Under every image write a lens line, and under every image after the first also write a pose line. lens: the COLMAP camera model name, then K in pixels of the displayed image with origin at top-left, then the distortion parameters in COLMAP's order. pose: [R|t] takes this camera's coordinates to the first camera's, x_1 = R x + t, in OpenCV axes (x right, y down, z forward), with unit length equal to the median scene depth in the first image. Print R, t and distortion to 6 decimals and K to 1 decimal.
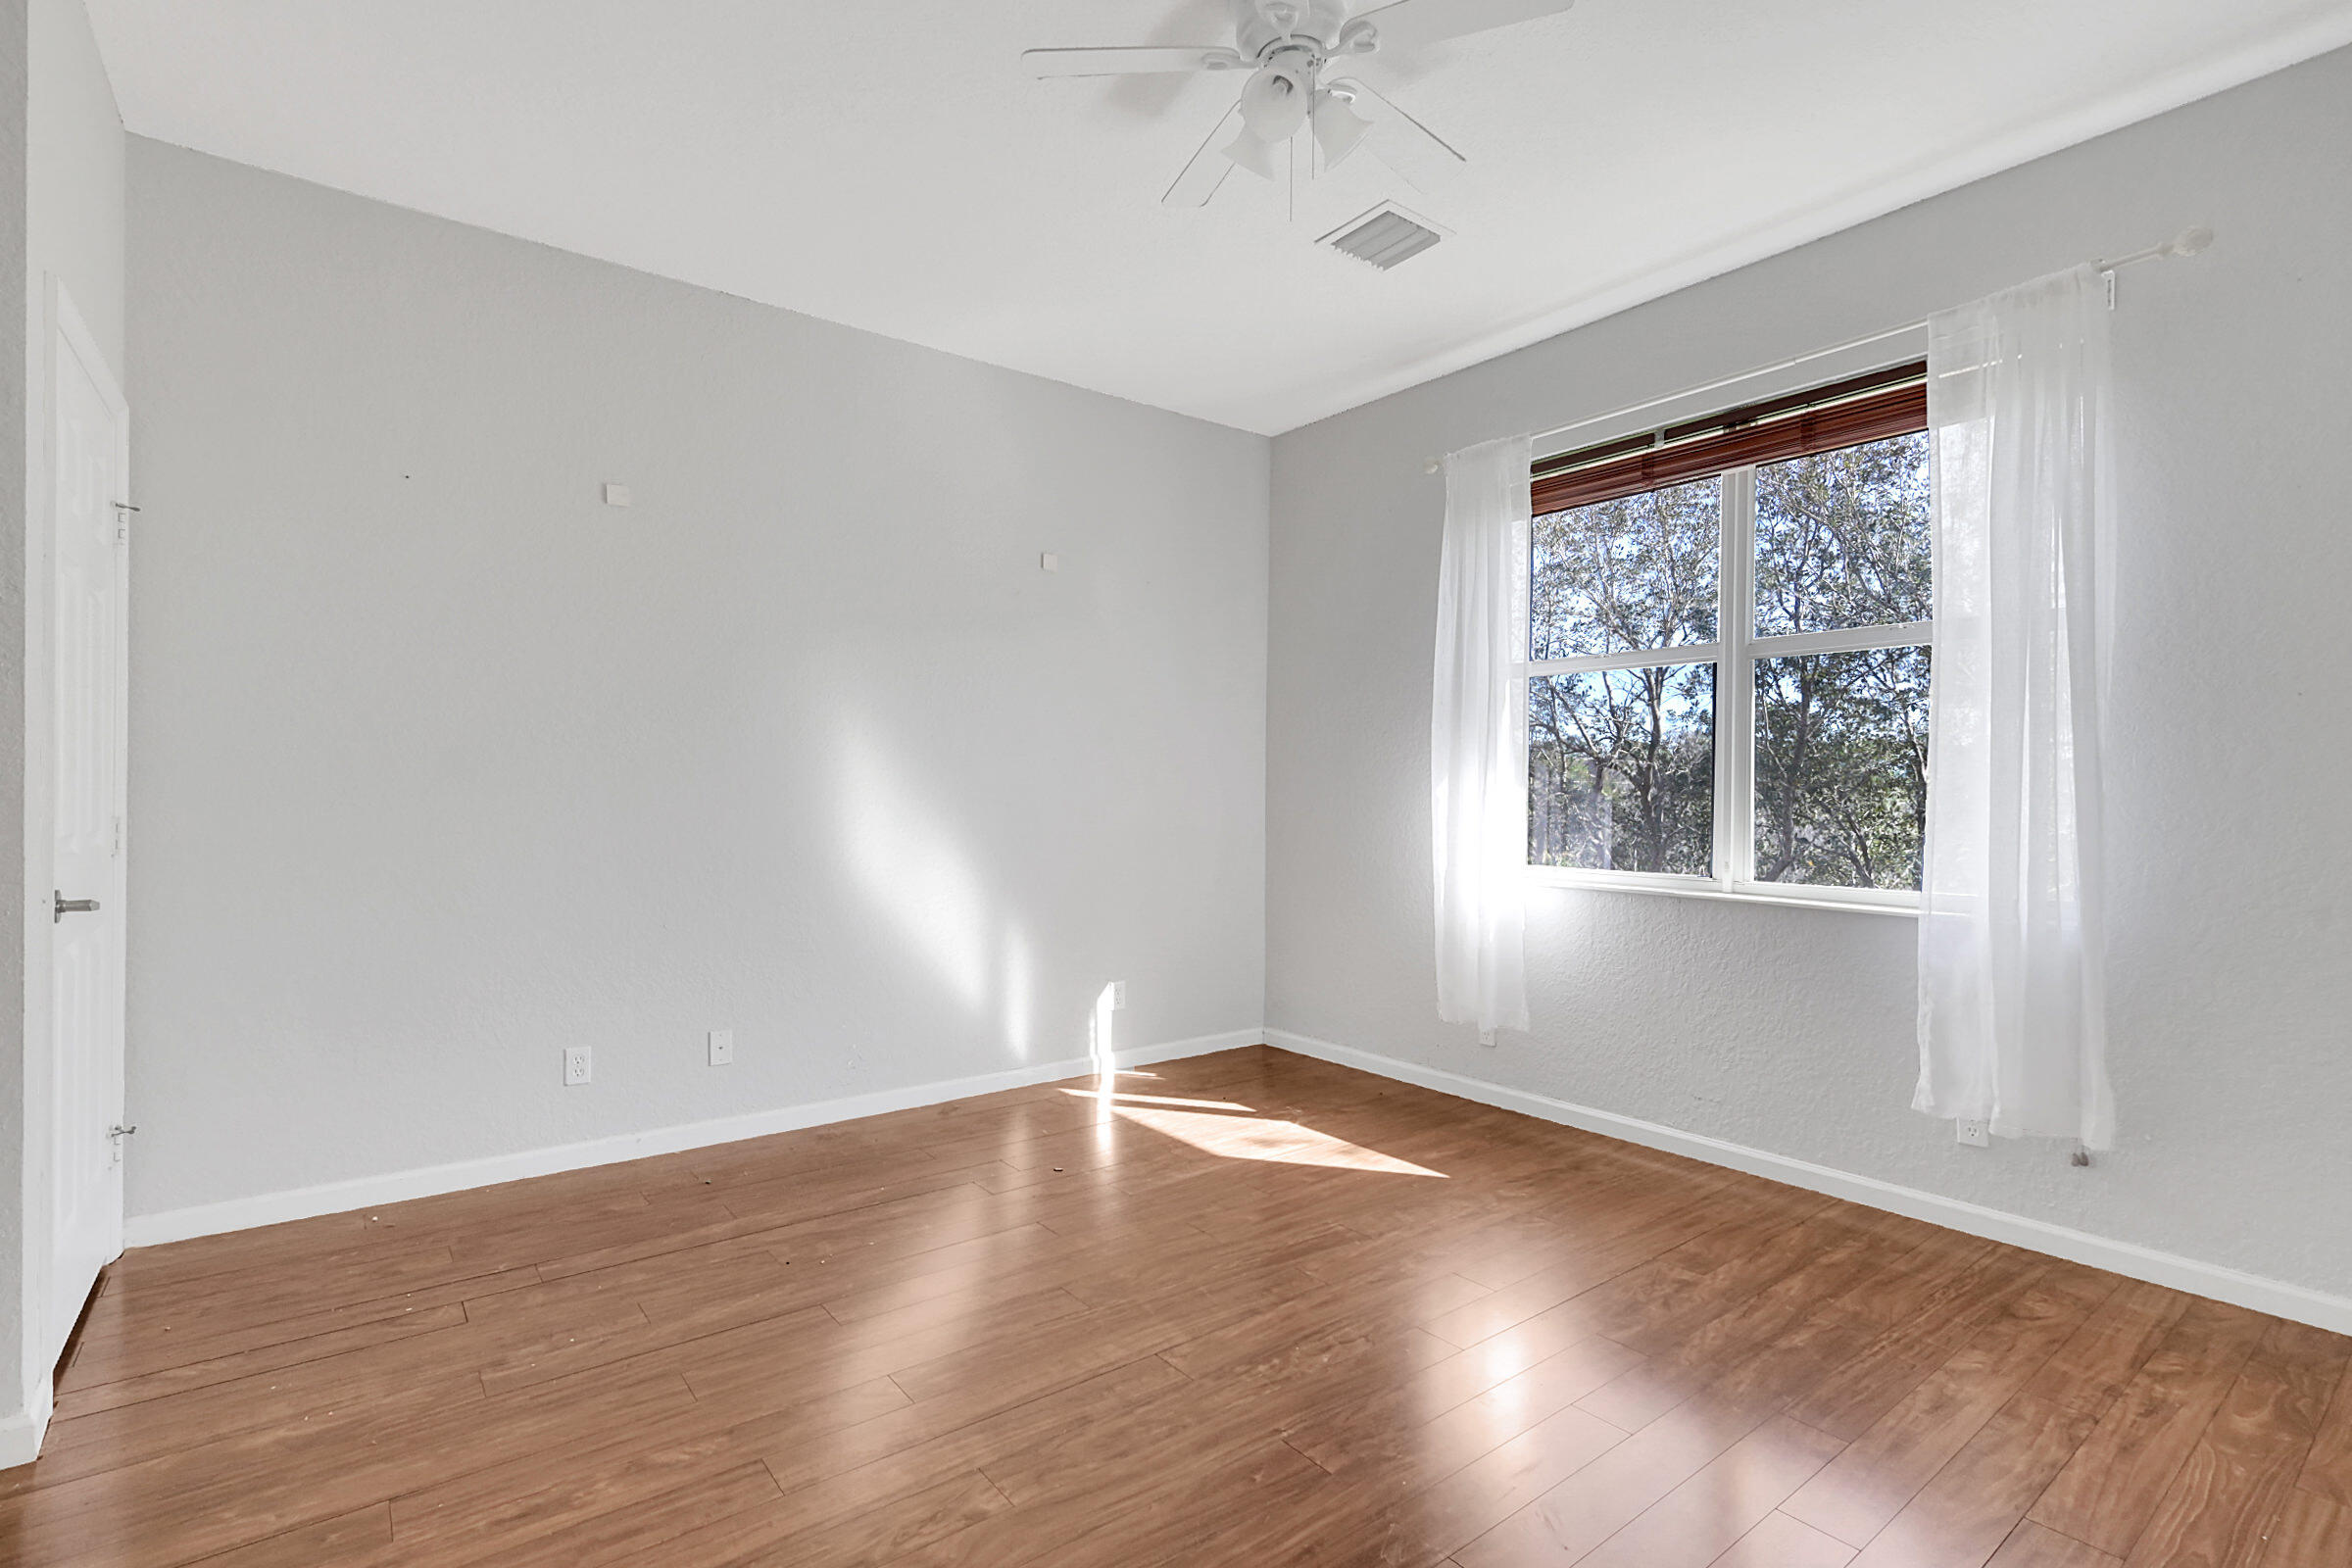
lens RADIAL K [[1097.1, 0, 1172.6], [0, 1097.1, 795.1], [0, 0, 1]] dist [-0.005950, -0.000246]
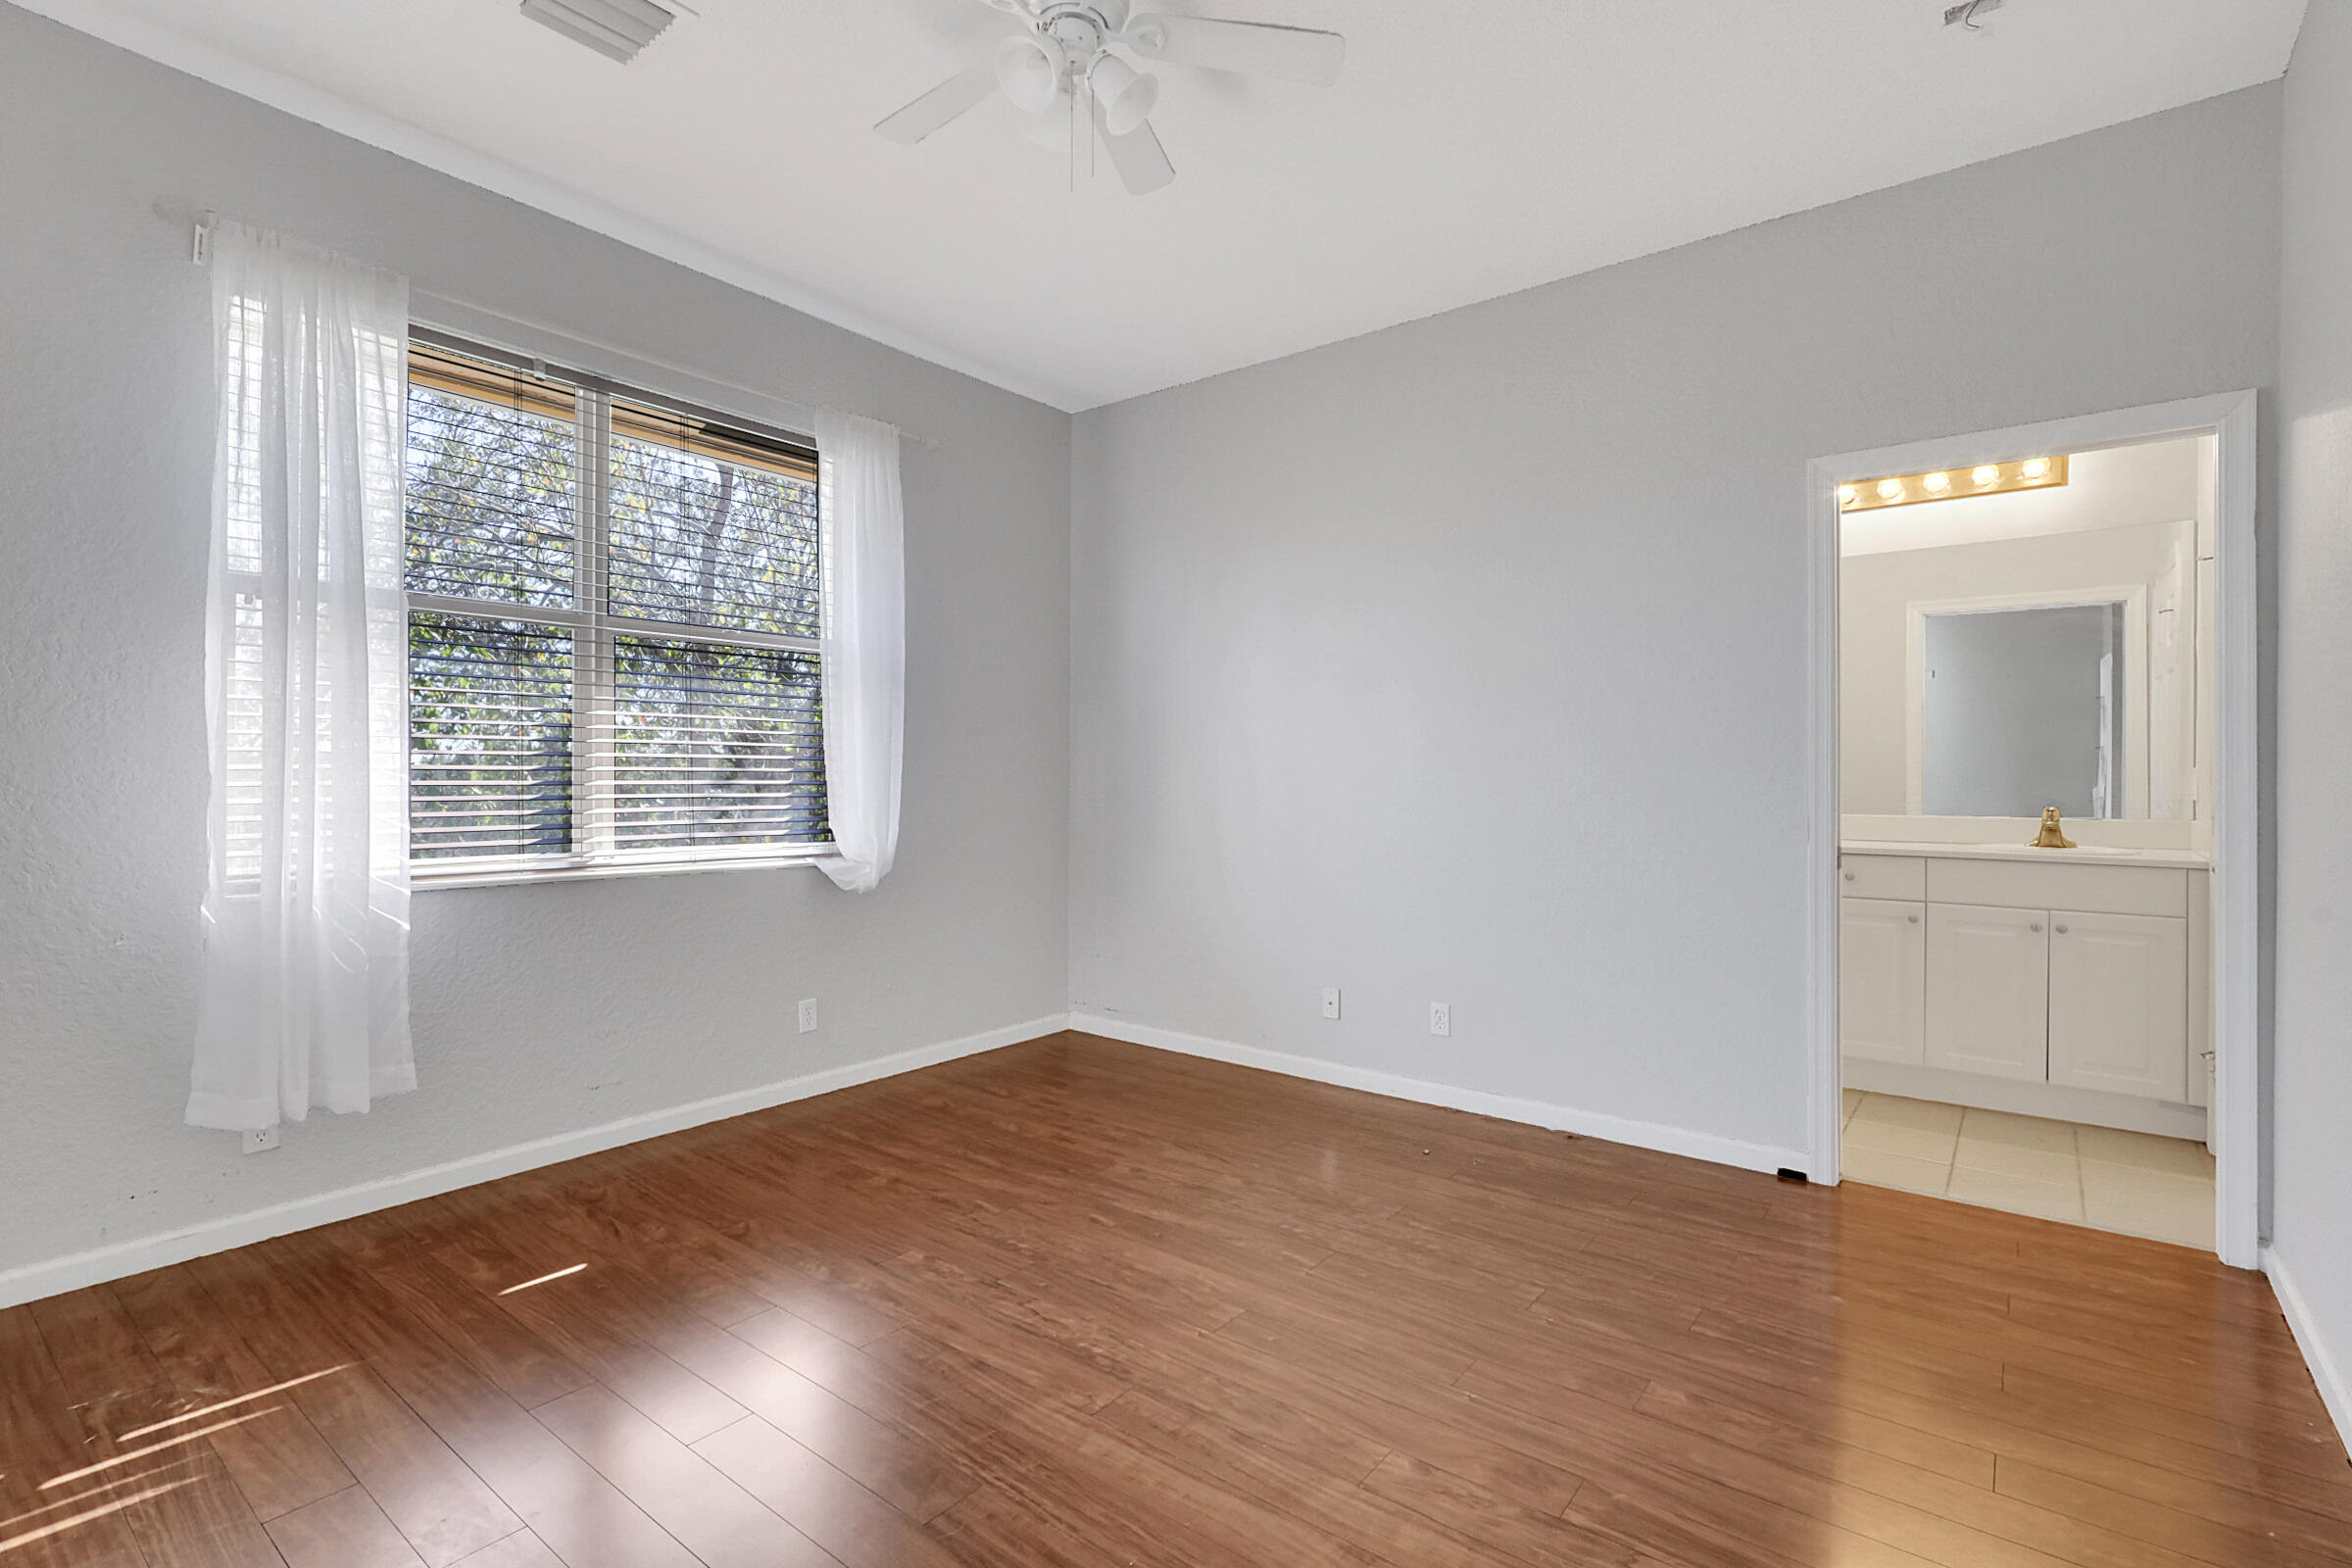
lens RADIAL K [[1097.1, 0, 1177.9], [0, 1097.1, 764.9], [0, 0, 1]] dist [-0.005950, -0.000246]
pose [[-0.244106, 0.000379, 0.969748, -0.836494], [-0.001250, 0.999999, -0.000705, -0.006001], [-0.969748, -0.001384, -0.244106, 1.093190]]
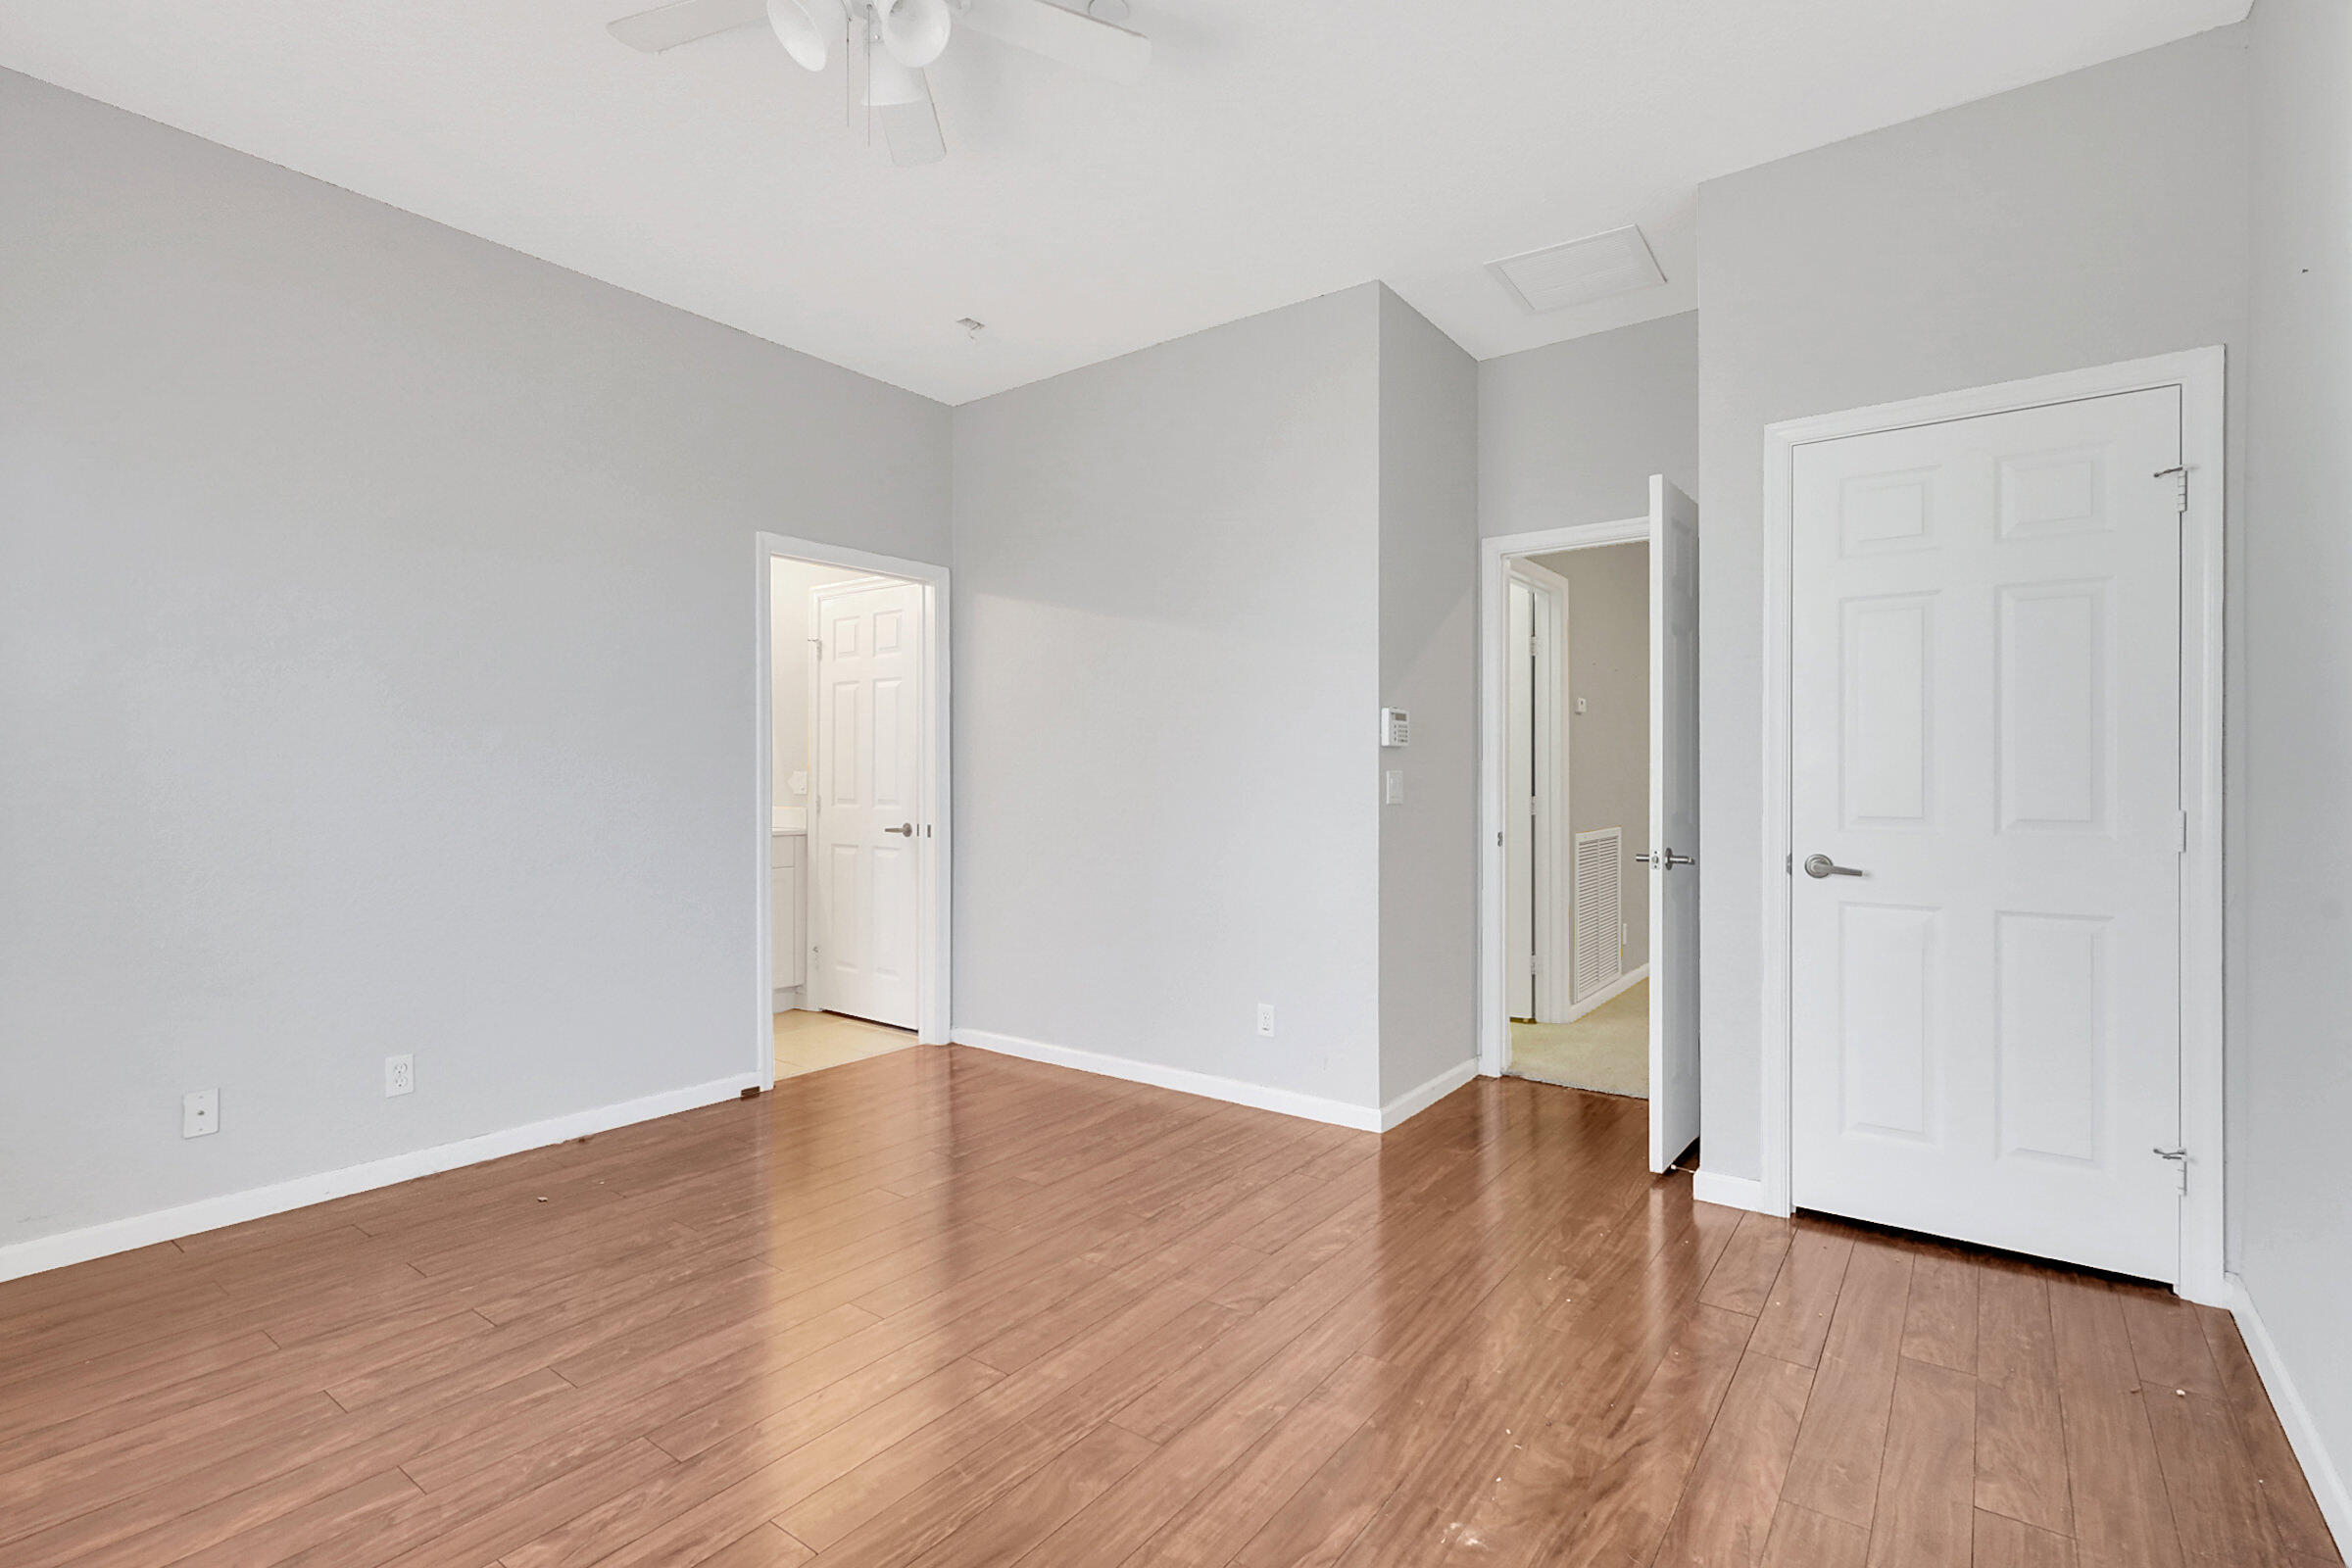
lens RADIAL K [[1097.1, 0, 1185.1], [0, 1097.1, 786.8], [0, 0, 1]] dist [-0.005950, -0.000246]
pose [[-0.960243, -0.007346, -0.279070, 0.100352], [-0.010403, 0.999901, 0.009475, -0.002491], [0.278973, 0.012002, -0.960224, 1.844715]]
